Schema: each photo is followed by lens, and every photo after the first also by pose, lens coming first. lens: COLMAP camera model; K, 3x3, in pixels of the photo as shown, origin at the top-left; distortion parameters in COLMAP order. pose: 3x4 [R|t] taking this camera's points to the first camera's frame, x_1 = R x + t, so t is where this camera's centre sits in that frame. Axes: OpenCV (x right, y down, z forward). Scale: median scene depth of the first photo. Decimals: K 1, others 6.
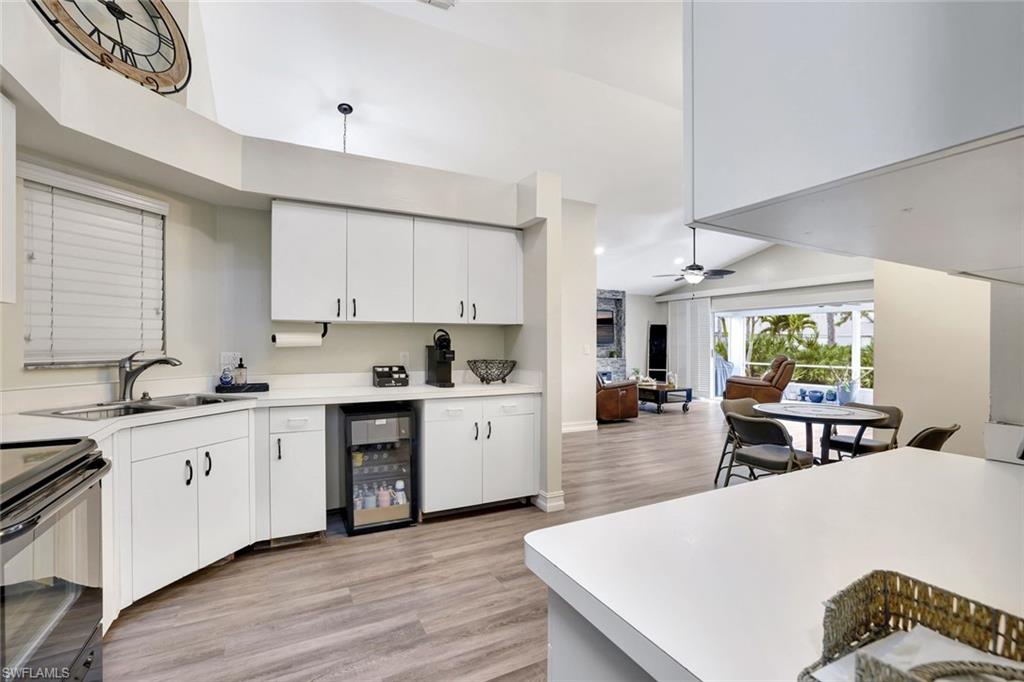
lens RADIAL K [[439.2, 0, 523.0], [0, 439.2, 346.1], [0, 0, 1]] dist [-0.027076, 0.000180]
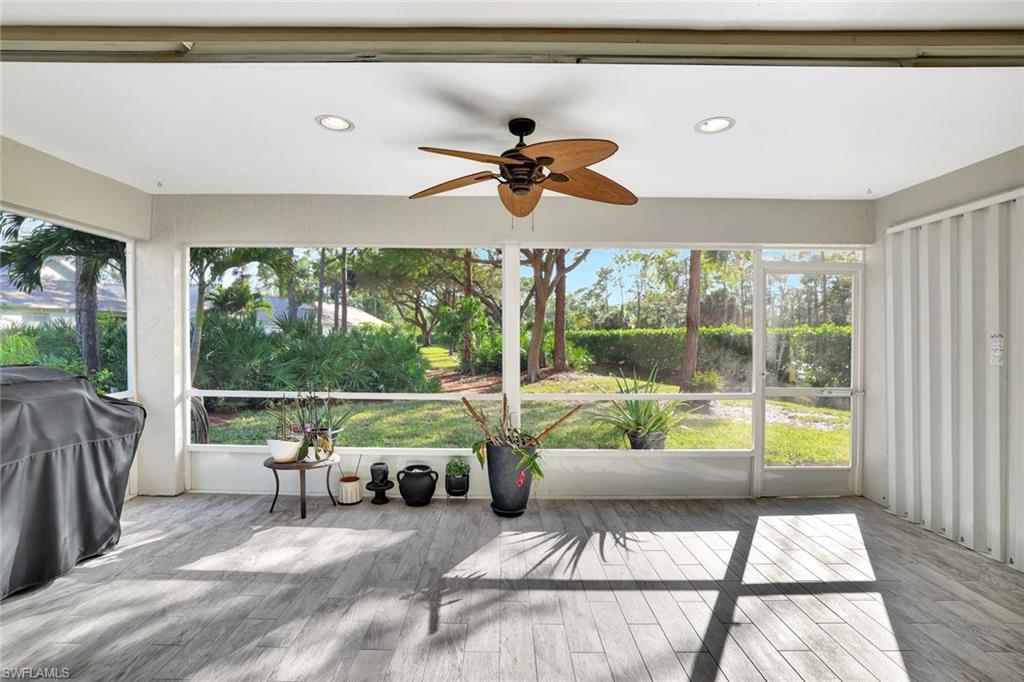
lens RADIAL K [[467.8, 0, 481.3], [0, 467.8, 343.9], [0, 0, 1]] dist [-0.019572, 0.000024]
pose [[0.495758, -0.016766, 0.868299, 0.382092], [-0.003324, 0.999770, 0.021202, -0.003203], [-0.868454, -0.013398, 0.495588, 0.769461]]
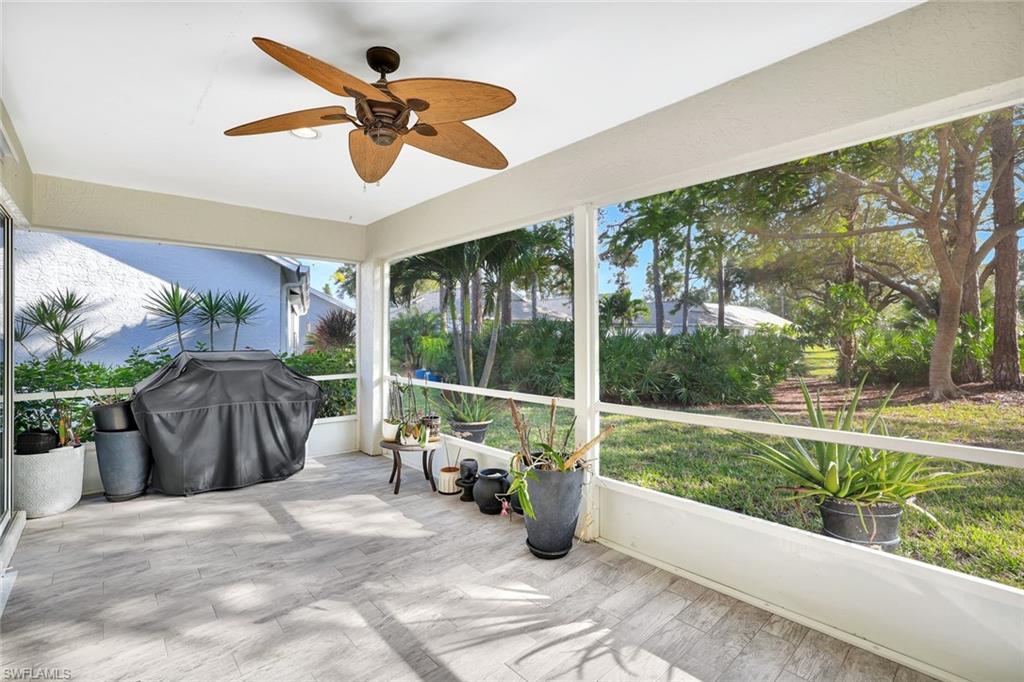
lens RADIAL K [[447.4, 0, 501.4], [0, 447.4, 337.3], [0, 0, 1]] dist [-0.041148, 0.018628]
pose [[0.971366, -0.006900, 0.237490, 0.602544], [0.007385, 0.999972, -0.001153, 0.004919], [-0.237475, 0.002874, 0.971389, 0.678668]]
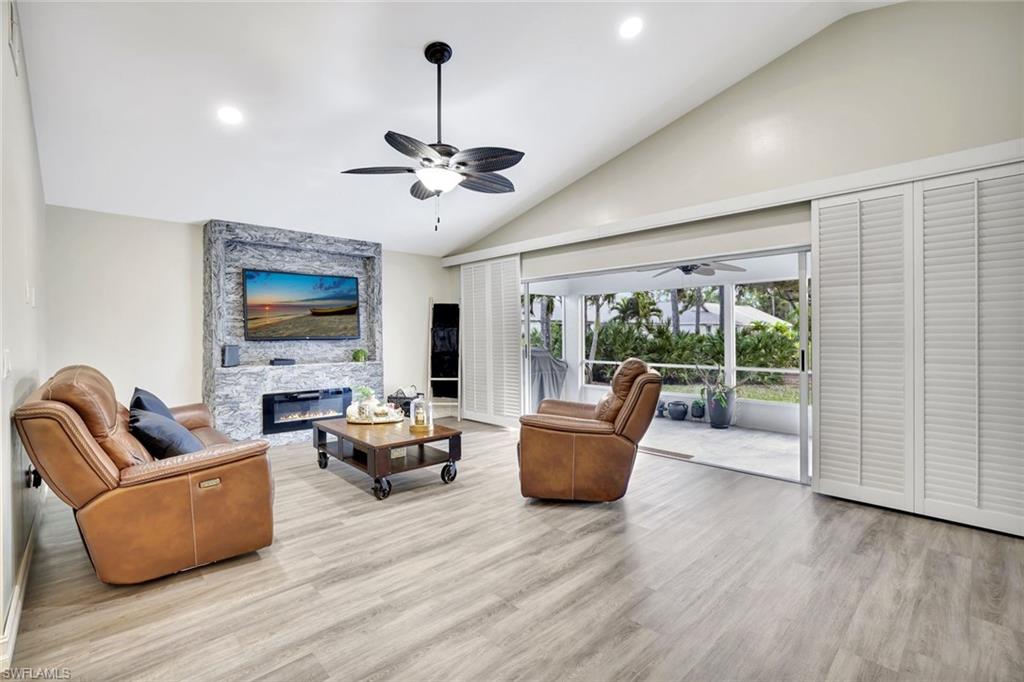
lens RADIAL K [[447.4, 0, 501.4], [0, 447.4, 337.3], [0, 0, 1]] dist [-0.041148, 0.018628]
pose [[0.967262, -0.009988, 0.253584, 0.229530], [0.009109, 0.999948, 0.004641, -0.004906], [-0.253617, -0.002179, 0.967302, 0.391581]]
